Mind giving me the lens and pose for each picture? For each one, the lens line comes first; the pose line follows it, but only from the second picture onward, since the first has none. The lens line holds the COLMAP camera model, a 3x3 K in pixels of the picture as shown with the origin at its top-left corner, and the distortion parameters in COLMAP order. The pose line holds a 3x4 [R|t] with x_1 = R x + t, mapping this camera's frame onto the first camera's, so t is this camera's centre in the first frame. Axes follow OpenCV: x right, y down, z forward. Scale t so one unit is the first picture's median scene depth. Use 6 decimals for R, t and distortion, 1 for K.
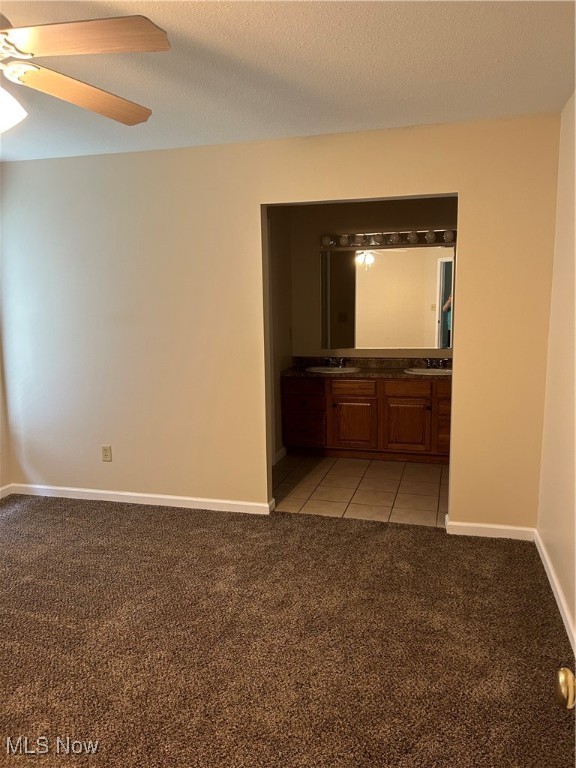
lens RADIAL K [[578.1, 0, 291.5], [0, 578.1, 385.1], [0, 0, 1]] dist [0.007349, -0.009655]
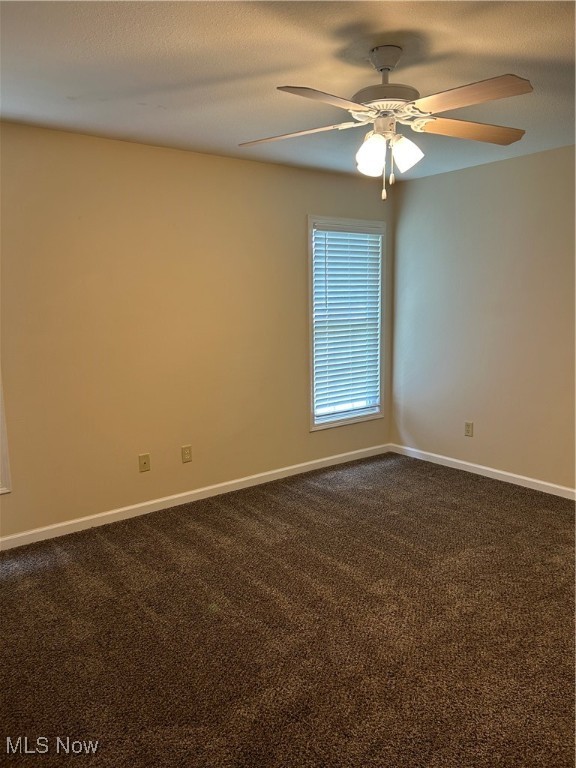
lens RADIAL K [[578.1, 0, 287.3], [0, 578.1, 385.6], [0, 0, 1]] dist [0.007349, -0.009655]
pose [[0.797030, 0.090711, -0.597089, 0.085192], [-0.084325, 0.995686, 0.038704, 0.026432], [0.598024, 0.019502, 0.801241, -0.155393]]
